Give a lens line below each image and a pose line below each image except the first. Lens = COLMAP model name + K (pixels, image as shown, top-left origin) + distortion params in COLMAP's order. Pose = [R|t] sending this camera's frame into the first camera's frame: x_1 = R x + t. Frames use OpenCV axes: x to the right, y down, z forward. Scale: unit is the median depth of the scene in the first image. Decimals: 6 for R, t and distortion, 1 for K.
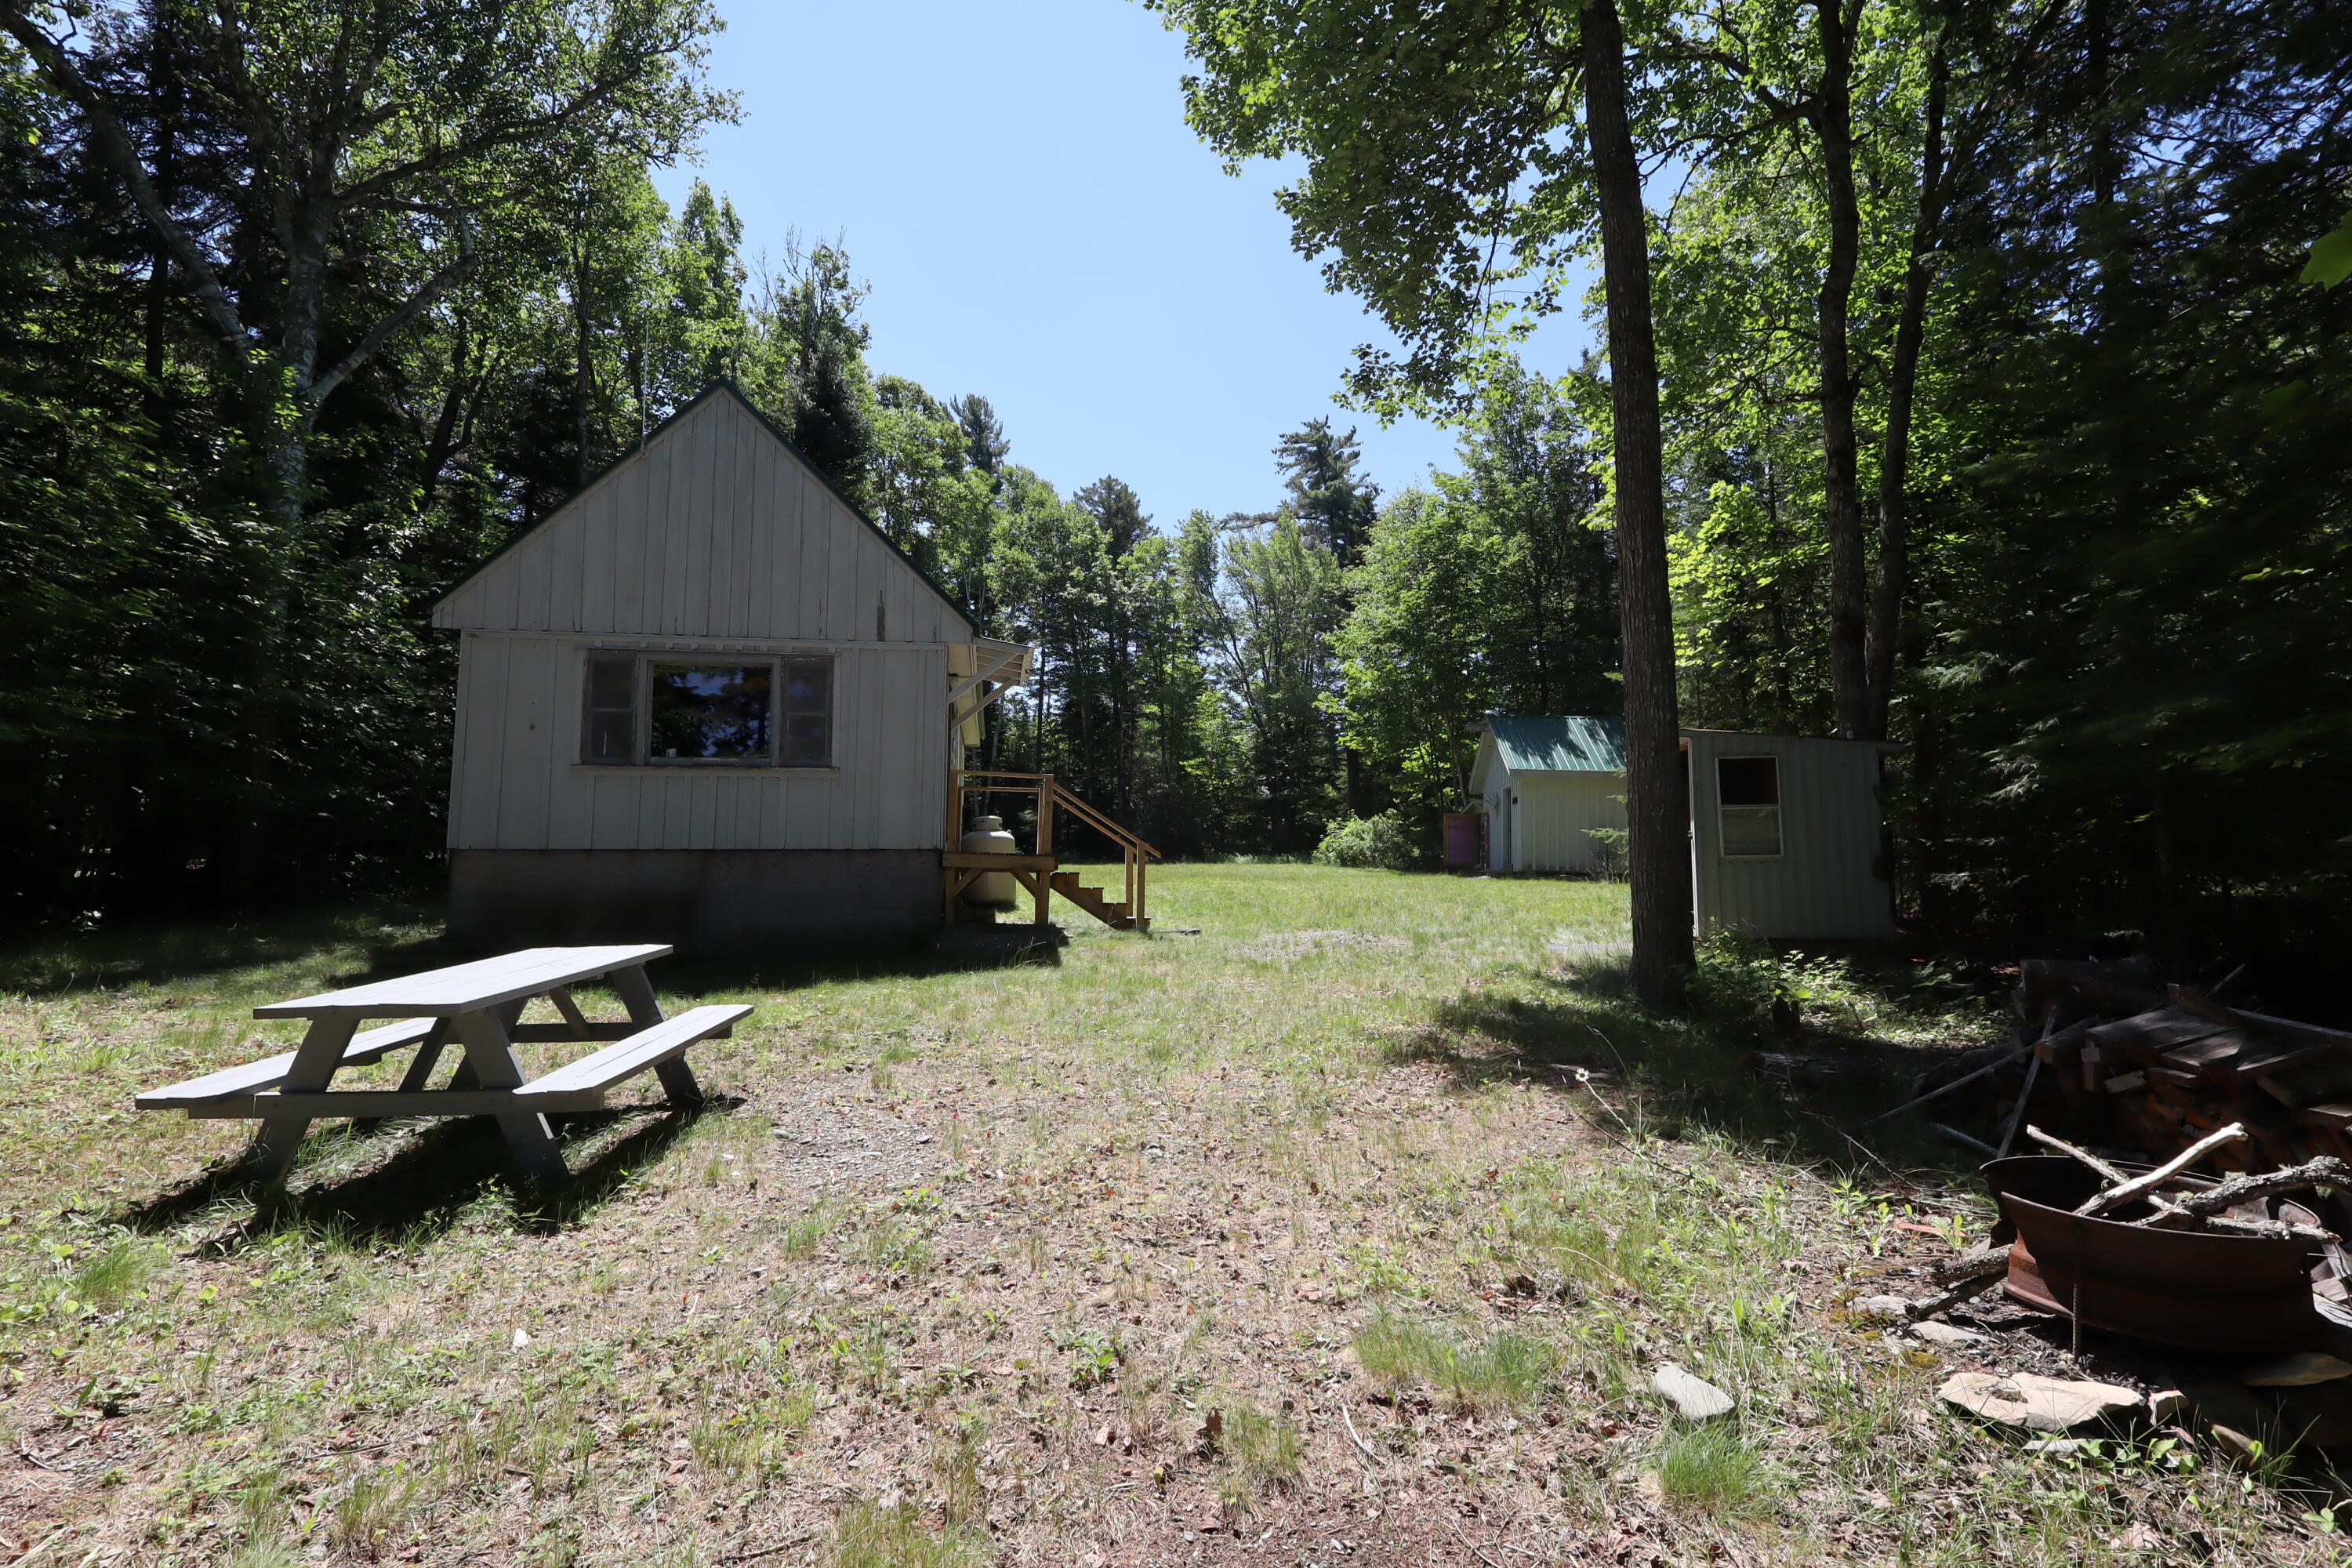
lens RADIAL K [[1071.6, 0, 1176.0], [0, 1071.6, 784.0], [0, 0, 1]] dist [-0.011105, 0.000715]
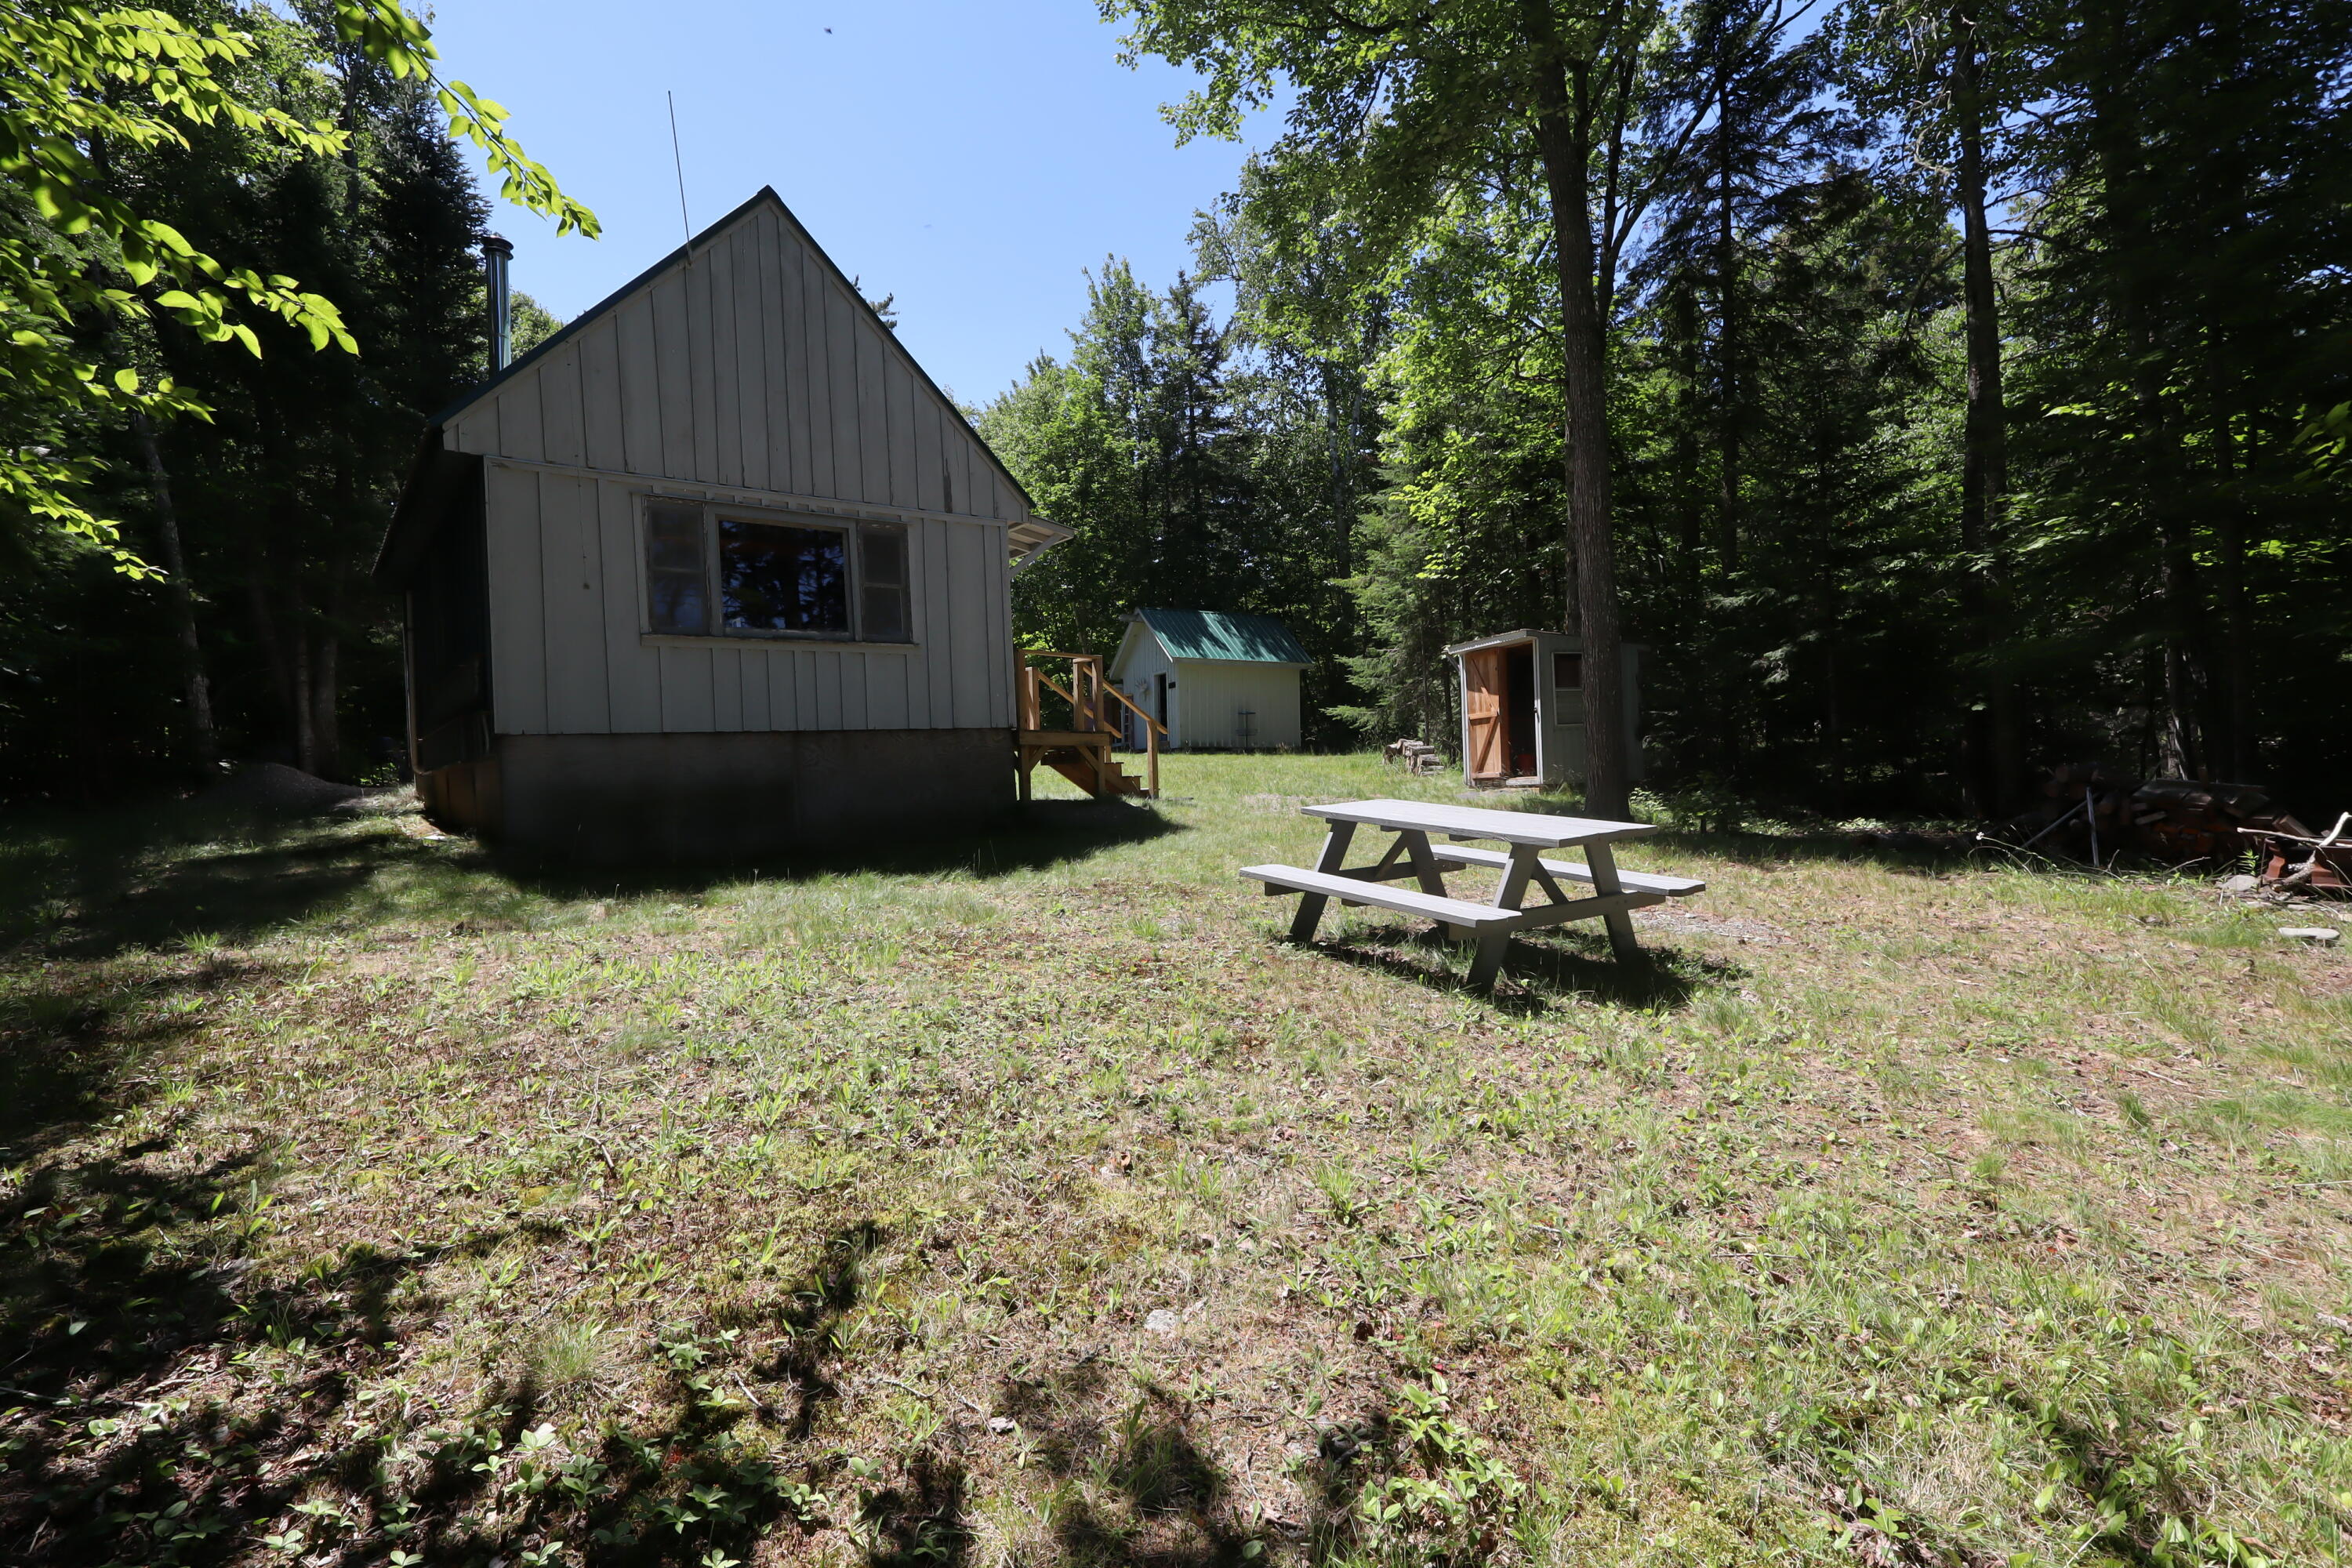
lens RADIAL K [[1071.6, 0, 1176.0], [0, 1071.6, 784.0], [0, 0, 1]] dist [-0.011105, 0.000715]
pose [[0.869348, -0.039748, 0.492599, -0.589702], [-0.011879, 0.994792, 0.101233, 0.009751], [-0.494058, -0.093858, 0.864348, 0.043210]]
